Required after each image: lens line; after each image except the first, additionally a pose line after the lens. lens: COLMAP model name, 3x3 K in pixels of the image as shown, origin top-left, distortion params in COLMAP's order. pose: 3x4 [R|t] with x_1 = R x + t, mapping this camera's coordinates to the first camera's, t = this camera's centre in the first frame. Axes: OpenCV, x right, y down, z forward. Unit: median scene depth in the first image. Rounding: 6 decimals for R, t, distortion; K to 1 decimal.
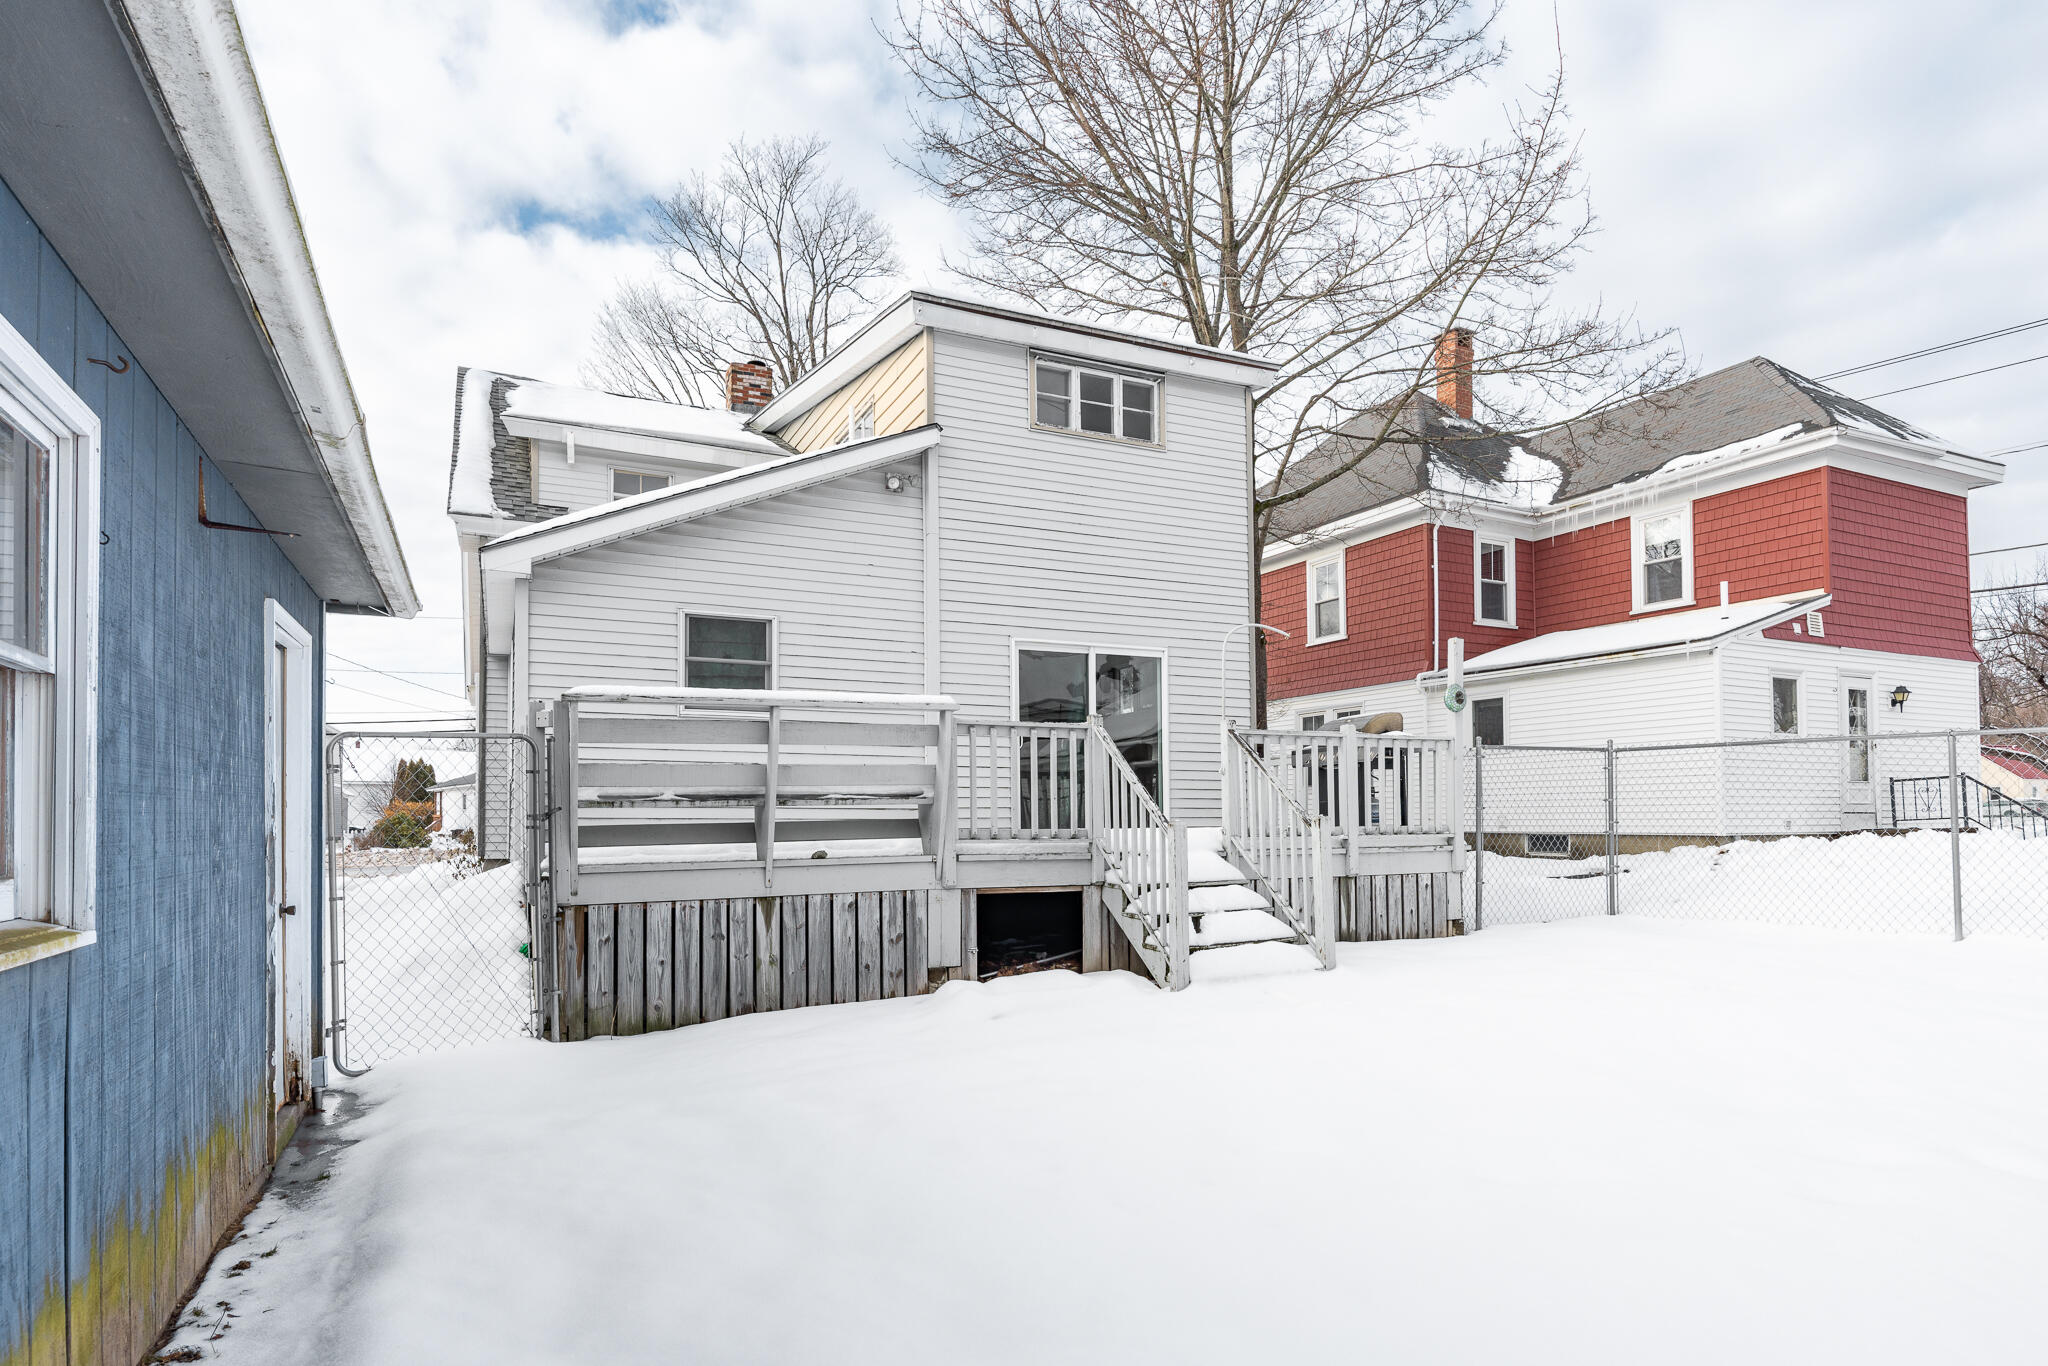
lens RADIAL K [[1119.2, 0, 960.3], [0, 1119.2, 797.0], [0, 0, 1]] dist [-0.006524, -0.000948]
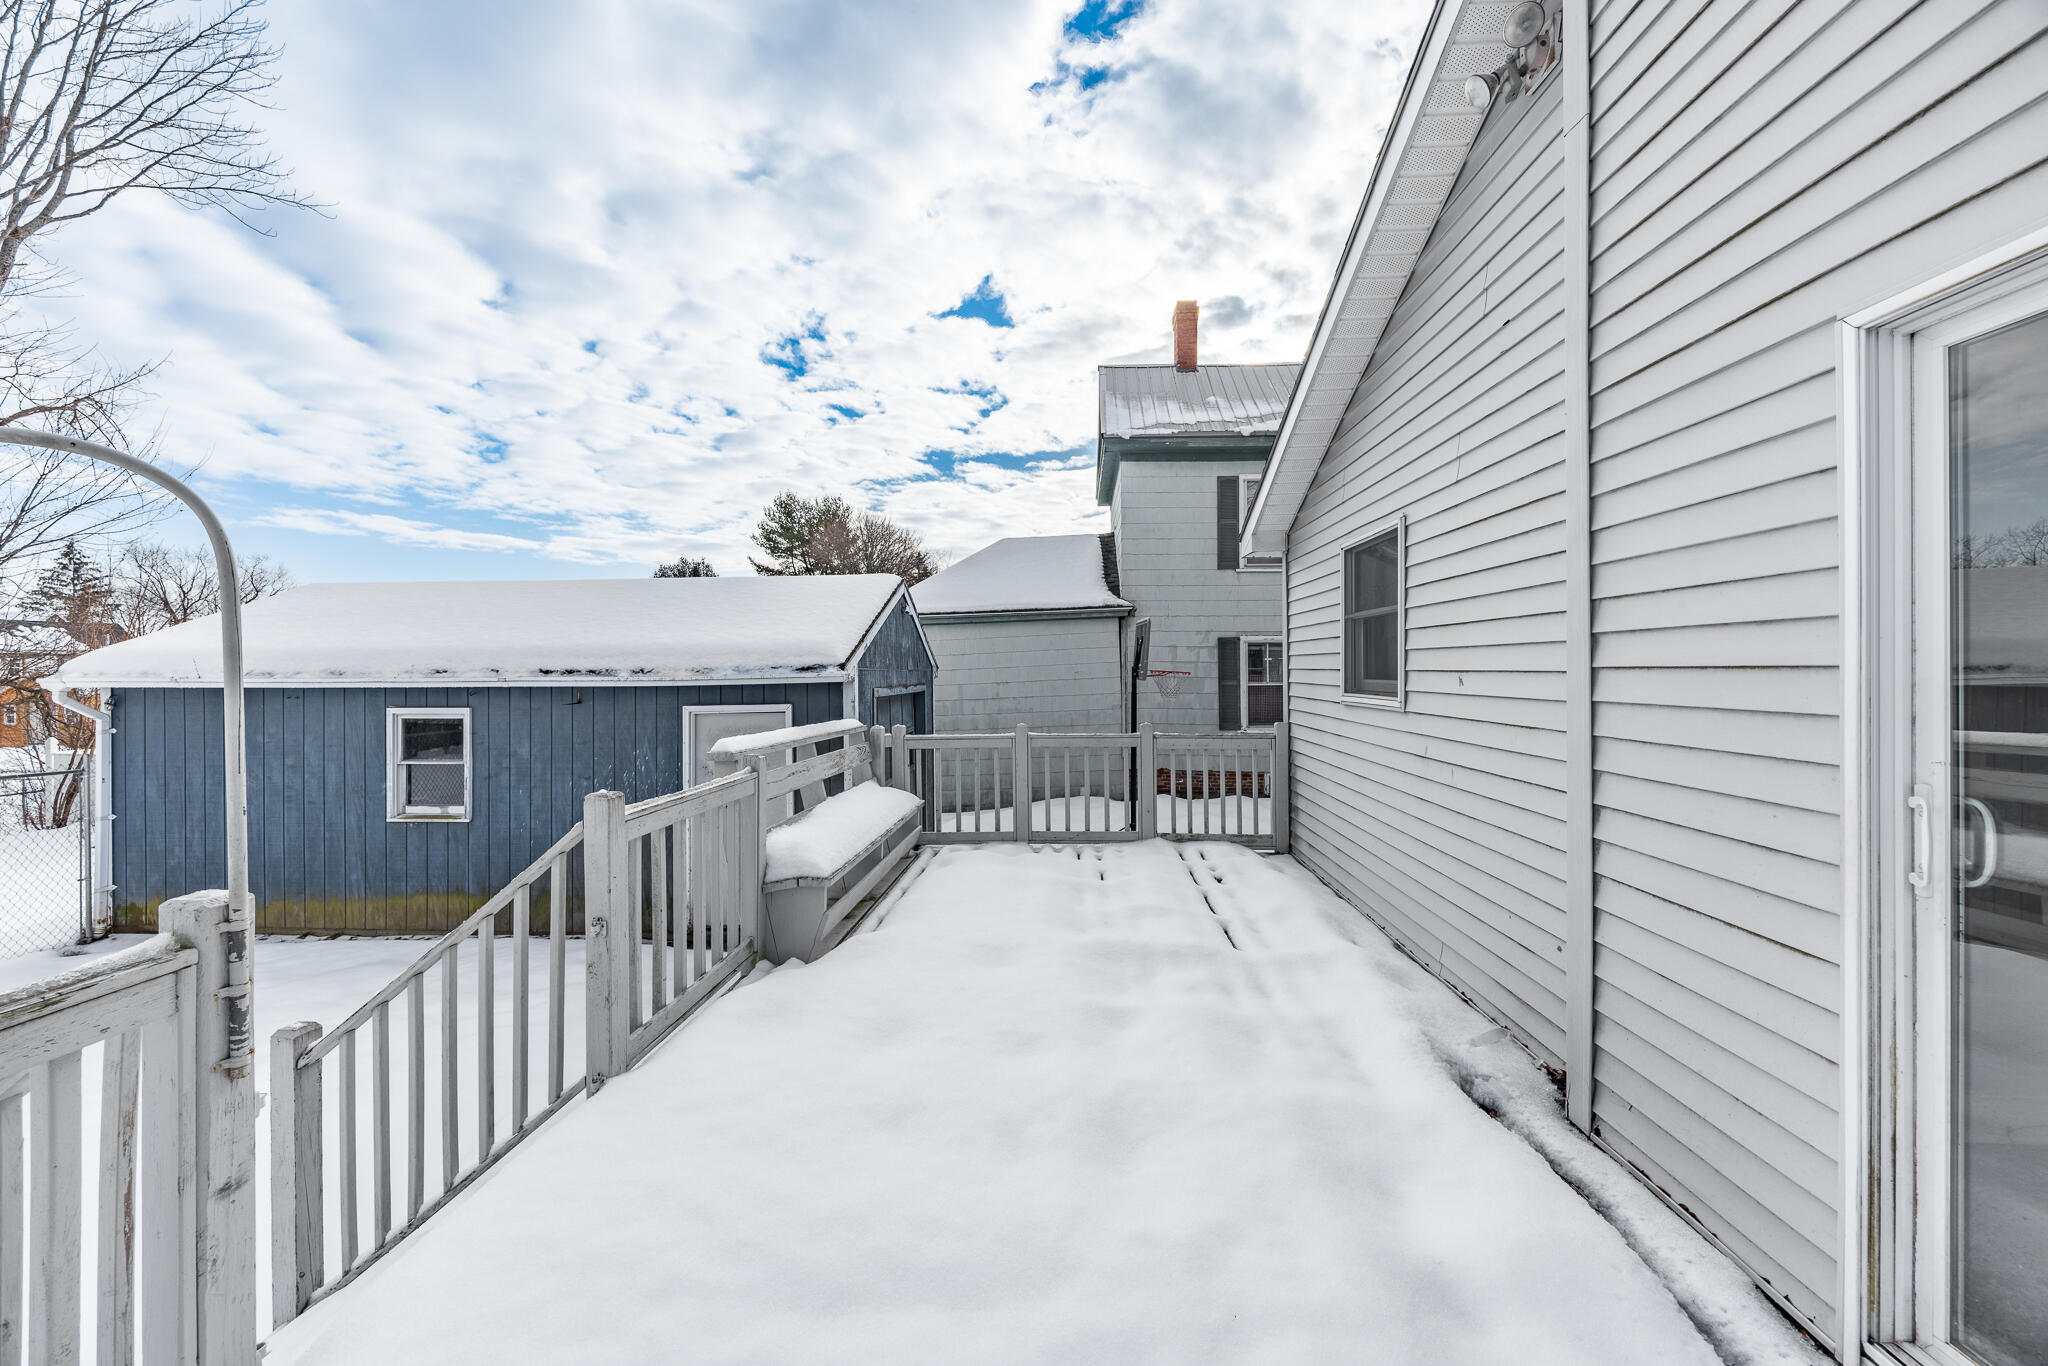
lens RADIAL K [[803.9, 0, 1036.9], [0, 803.9, 665.2], [0, 0, 1]] dist [-0.001389, -0.000035]
pose [[-0.428284, -0.007297, -0.903615, 0.234679], [0.025201, 0.999482, -0.020016, -0.076656], [0.903293, -0.031344, -0.427879, 0.892156]]
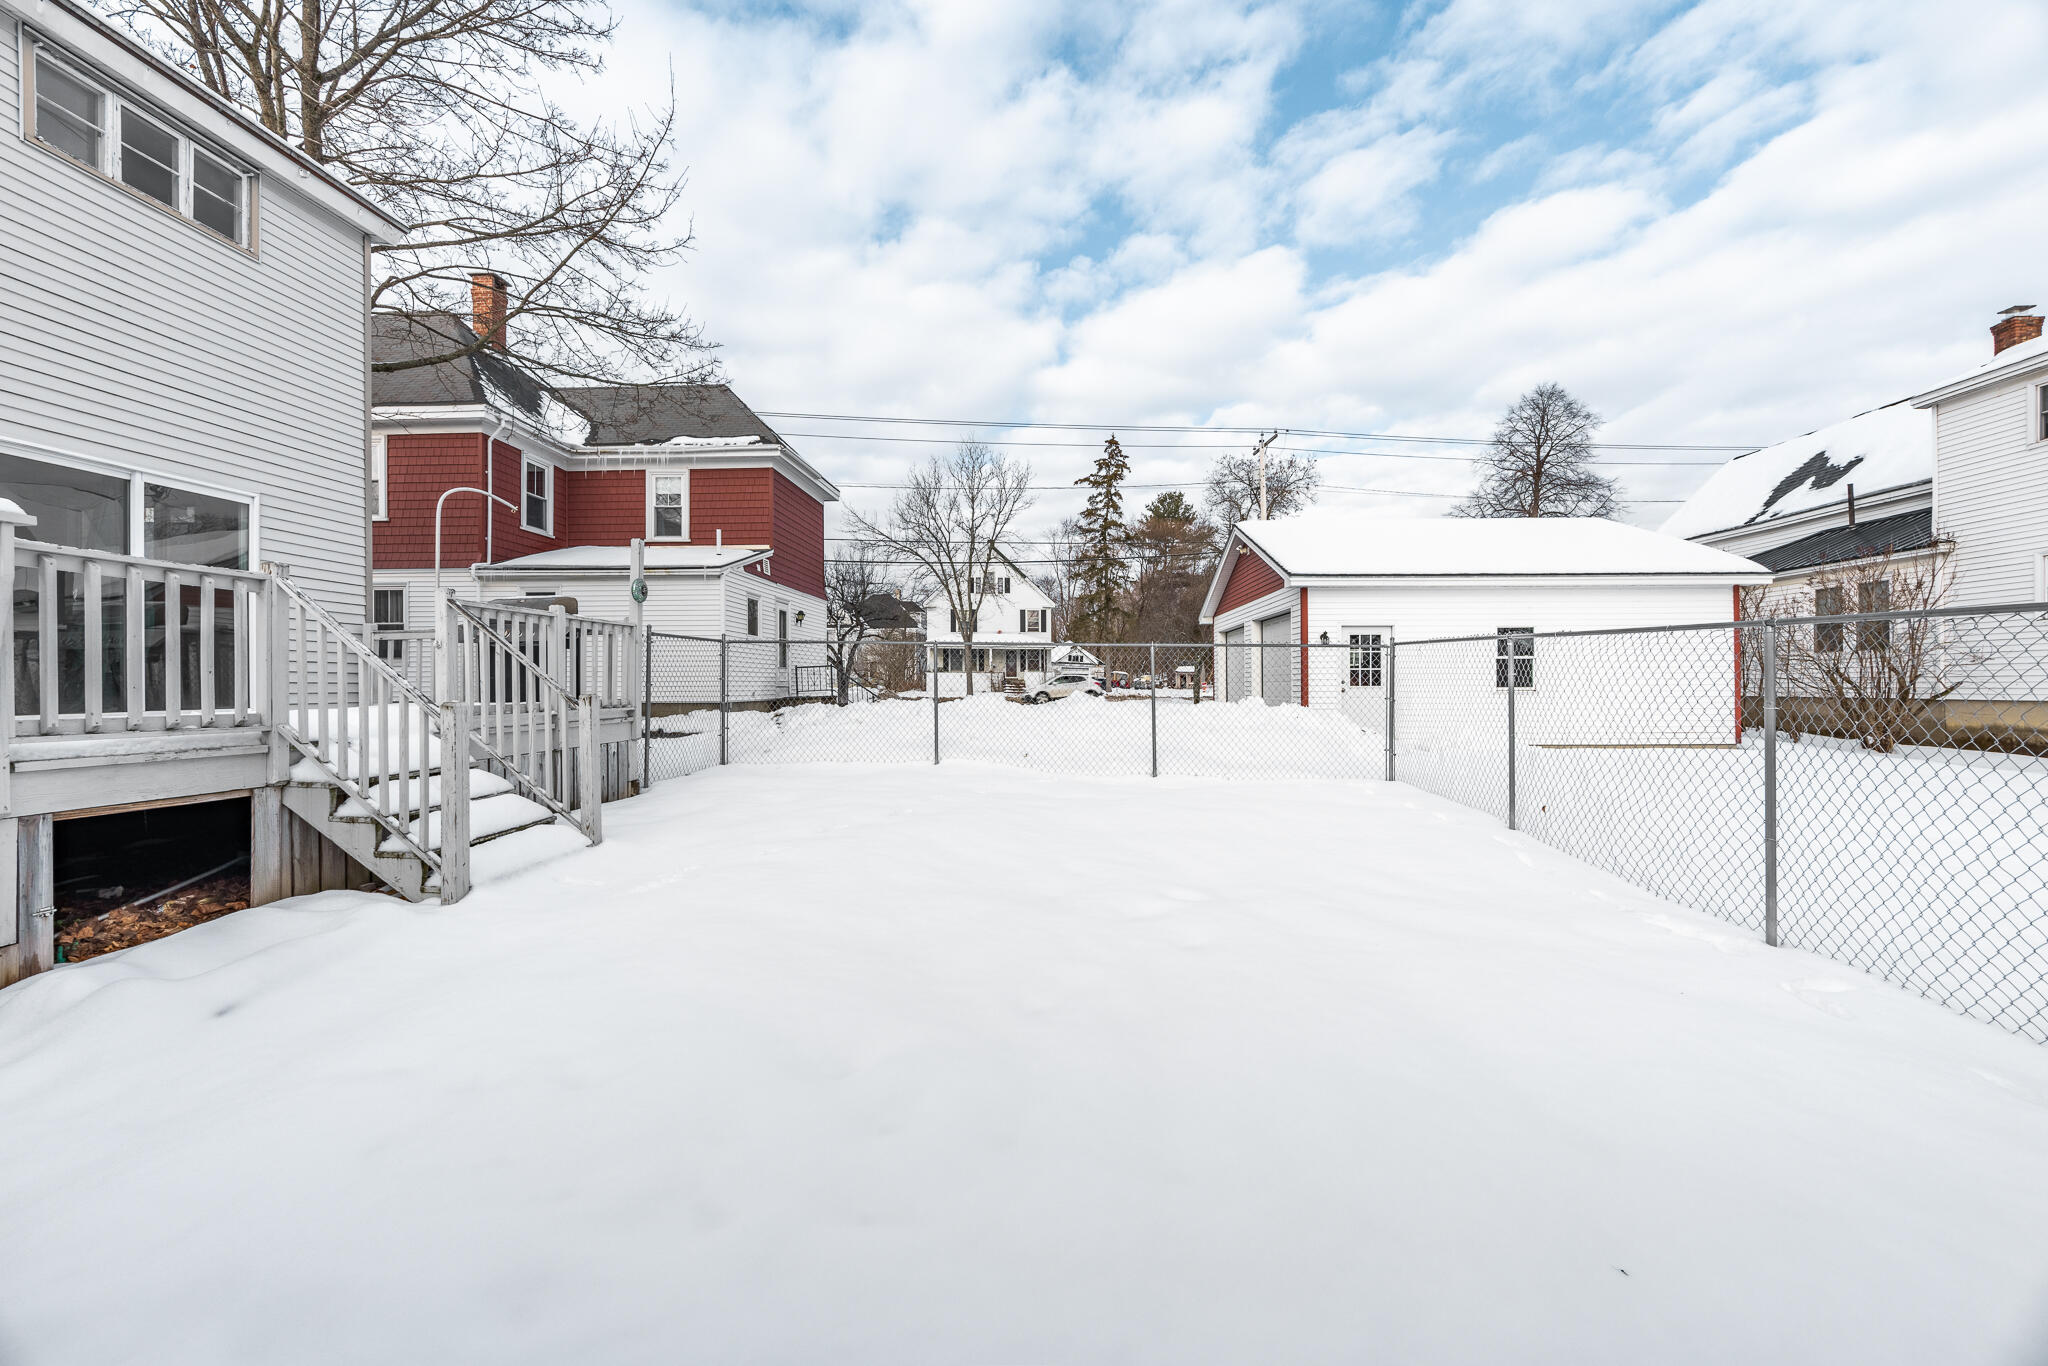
lens RADIAL K [[803.9, 0, 1036.2], [0, 803.9, 678.8], [0, 0, 1]] dist [-0.001389, -0.000035]
pose [[0.452867, 0.009080, 0.891532, -0.091517], [-0.014861, 0.999886, -0.002634, -0.000440], [-0.891454, -0.012056, 0.452951, 0.200860]]
